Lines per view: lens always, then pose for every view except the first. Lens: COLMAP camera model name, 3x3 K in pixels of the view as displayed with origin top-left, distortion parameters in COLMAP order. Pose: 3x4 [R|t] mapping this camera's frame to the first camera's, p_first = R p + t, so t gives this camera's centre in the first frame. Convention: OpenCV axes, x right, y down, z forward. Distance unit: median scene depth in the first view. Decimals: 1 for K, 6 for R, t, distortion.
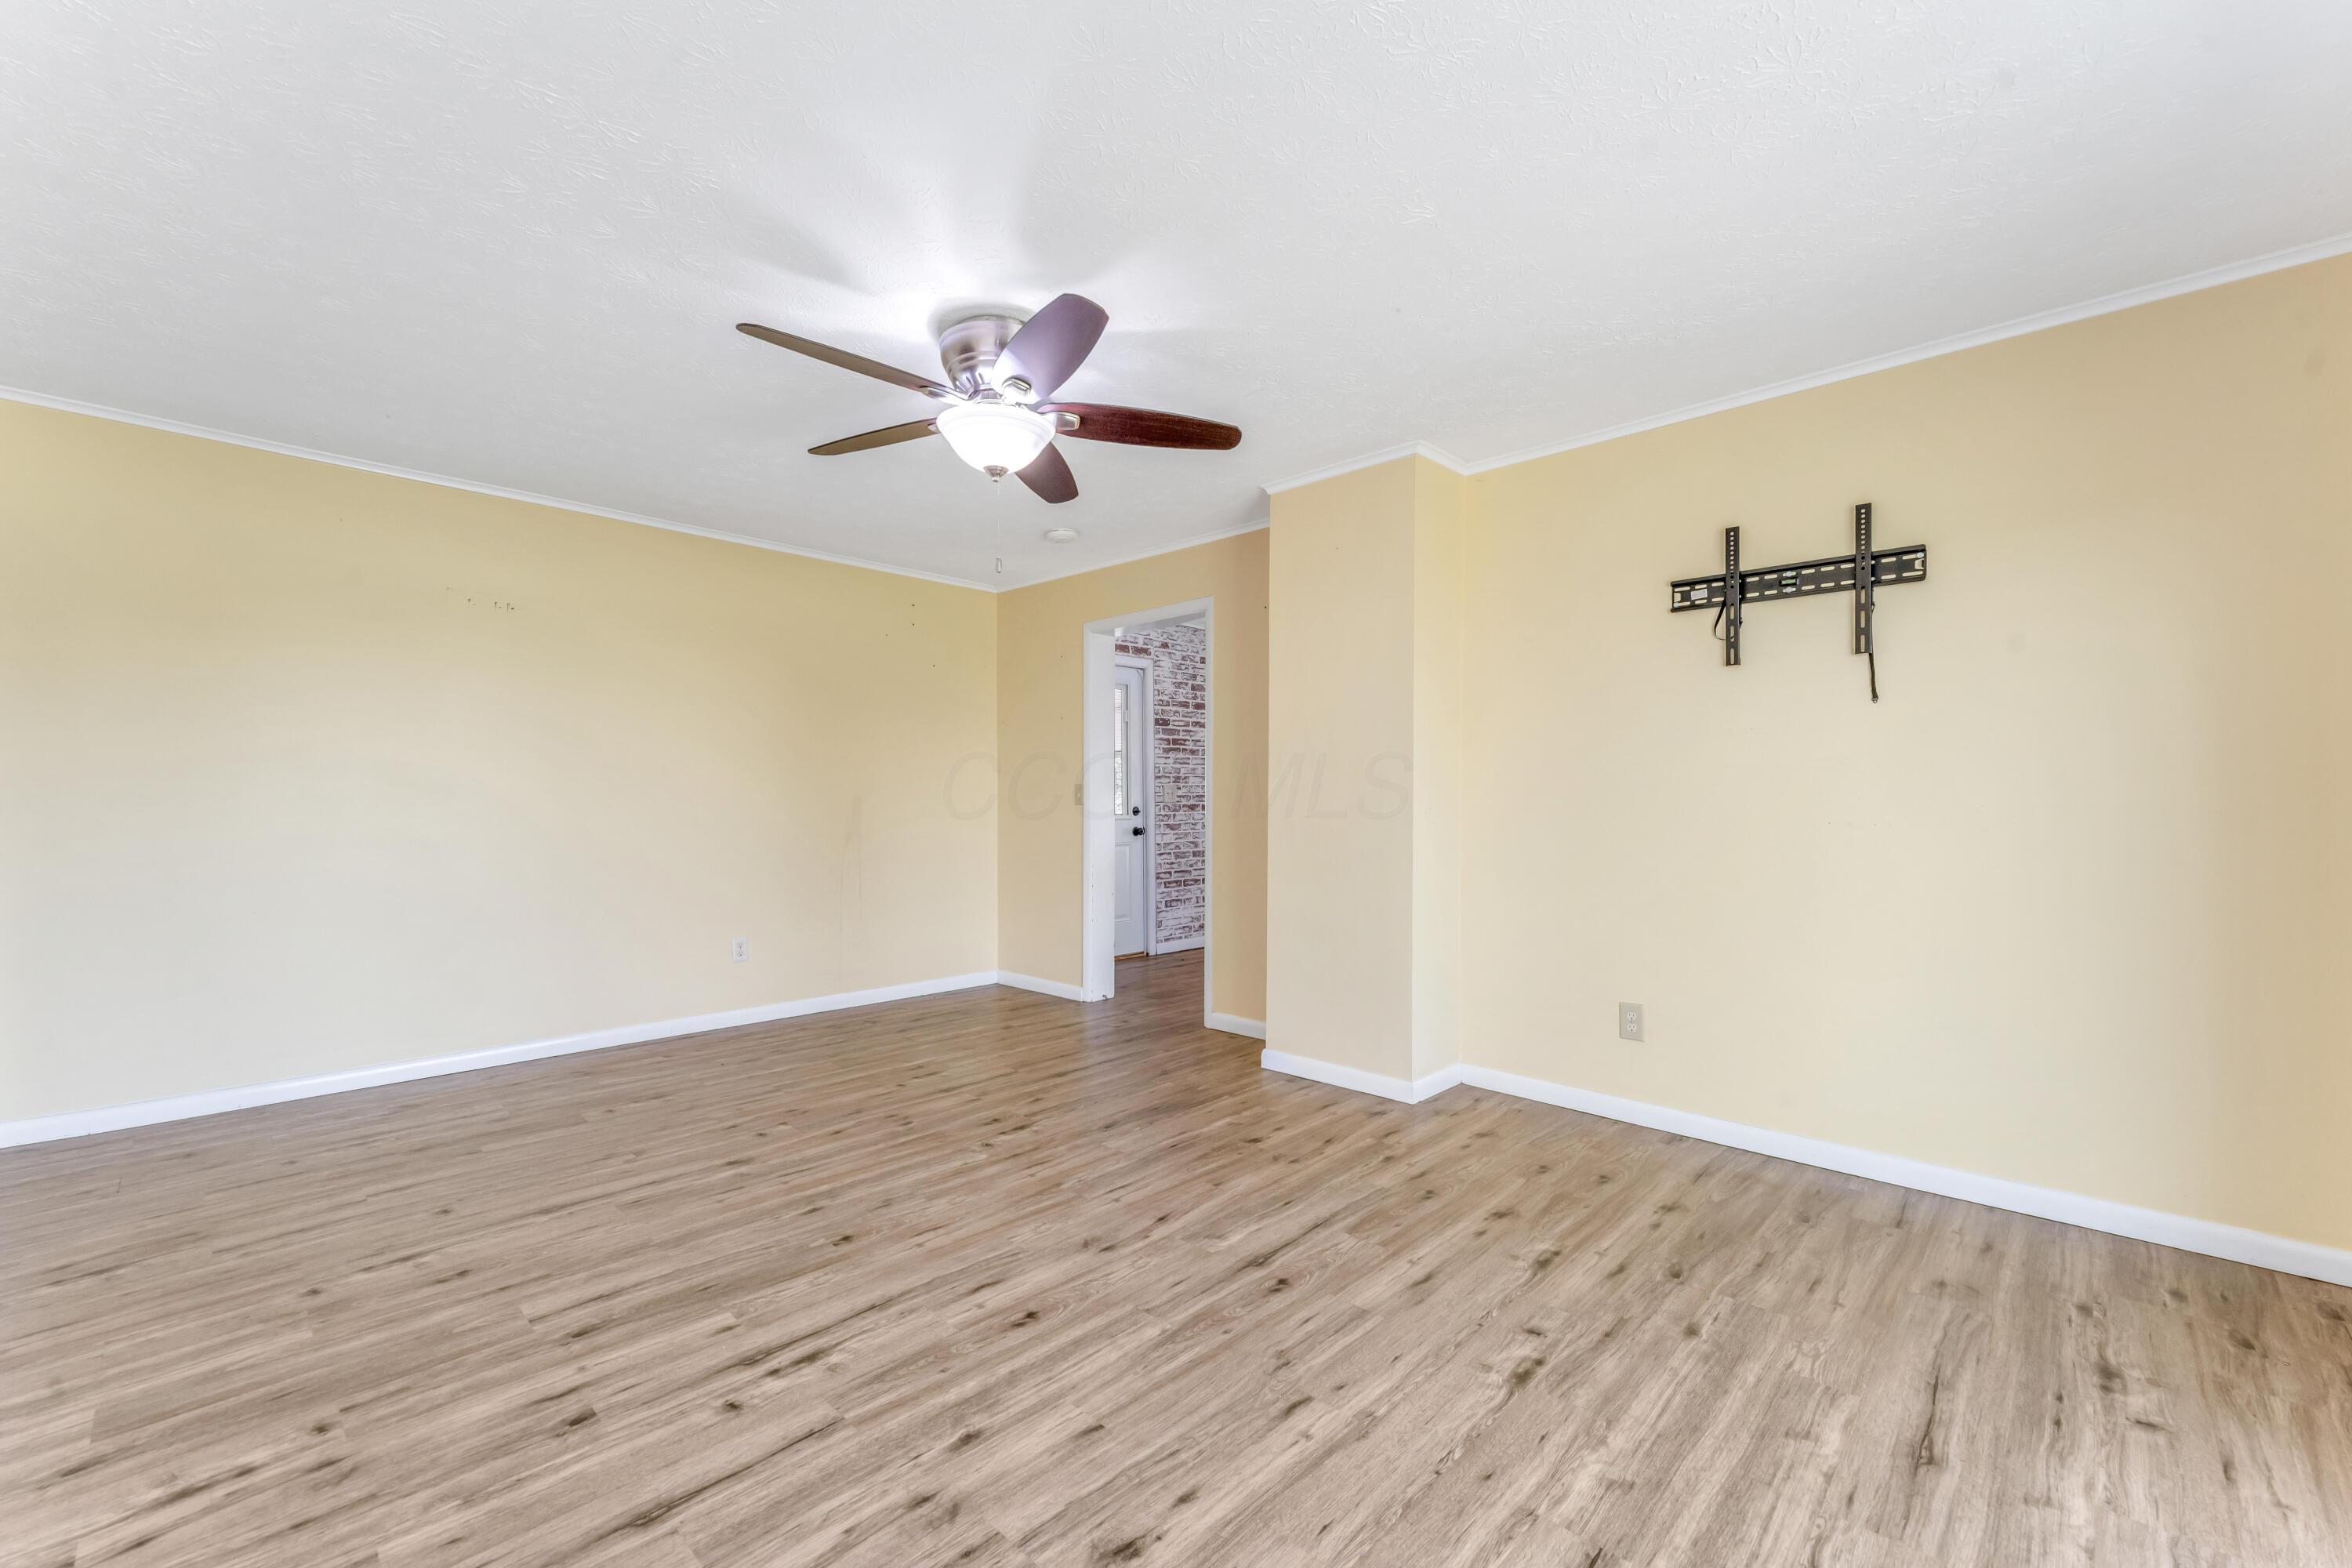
lens RADIAL K [[958.3, 0, 1172.2], [0, 958.3, 797.7], [0, 0, 1]] dist [-0.000963, -0.000496]
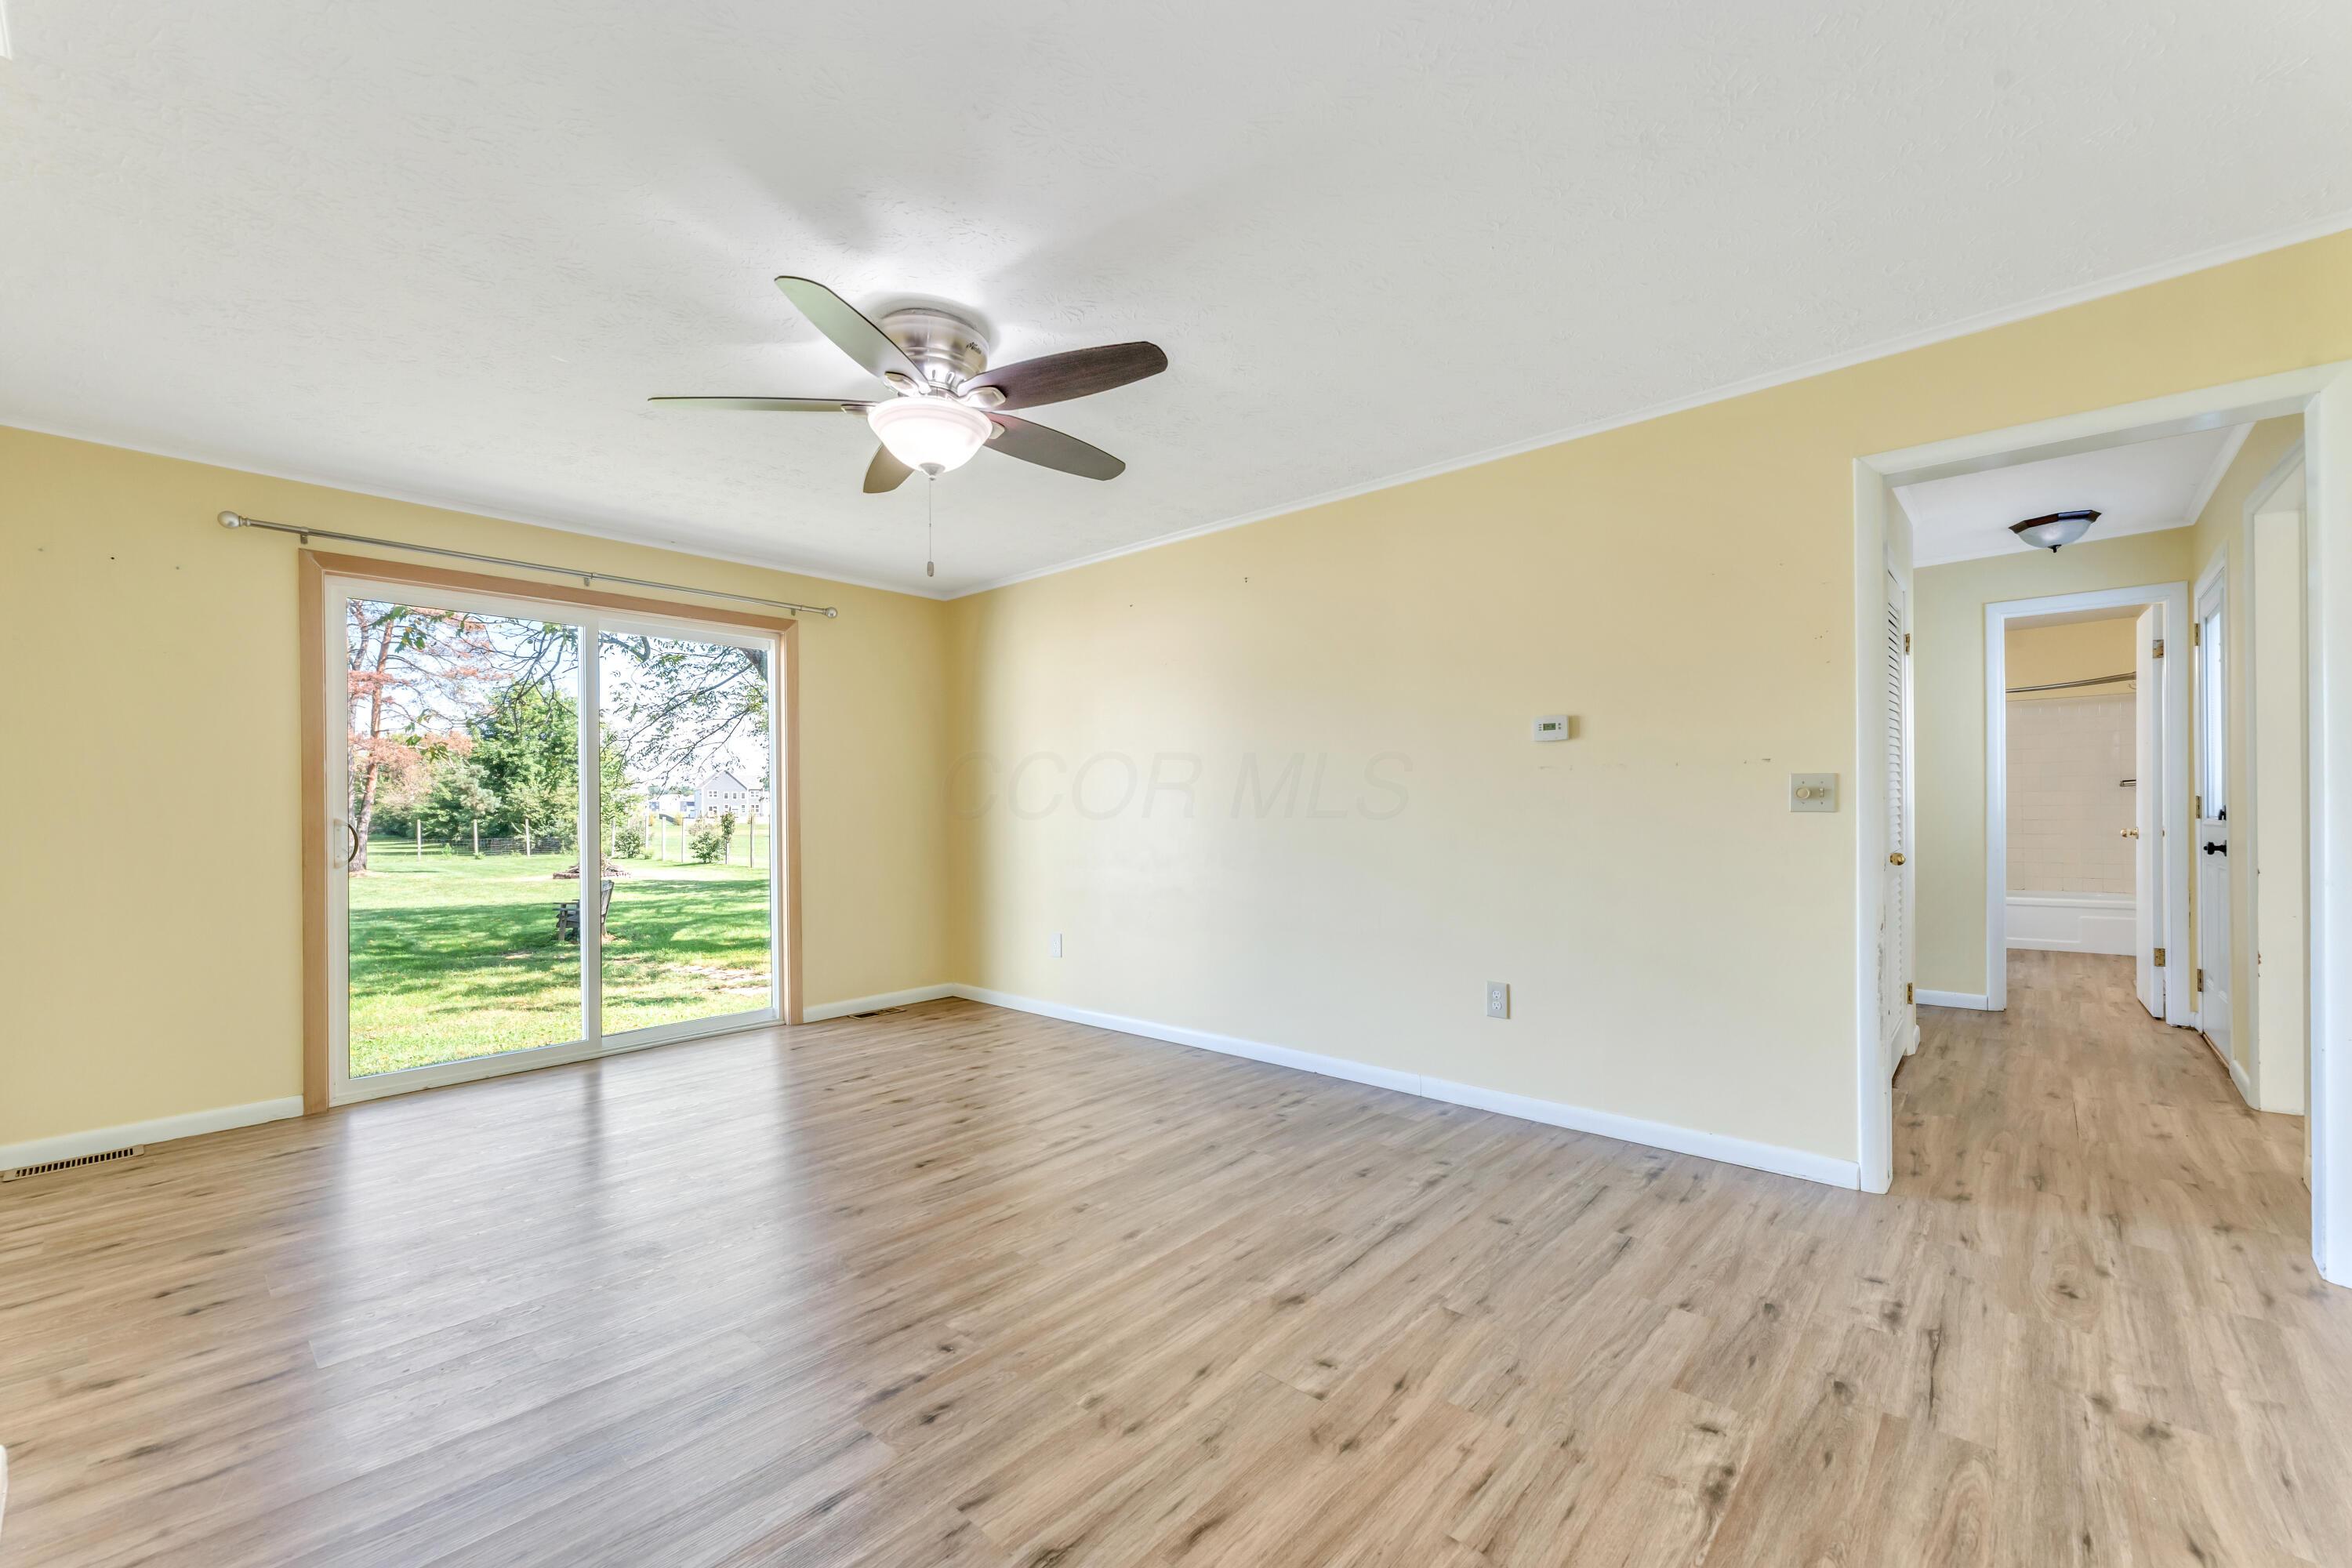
lens RADIAL K [[958.3, 0, 1172.3], [0, 958.3, 800.0], [0, 0, 1]] dist [-0.000963, -0.000496]
pose [[-0.999550, 0.009041, -0.028606, -0.450251], [0.009311, 0.999913, -0.009326, 0.004413], [0.028519, -0.009588, -0.999547, 2.256118]]
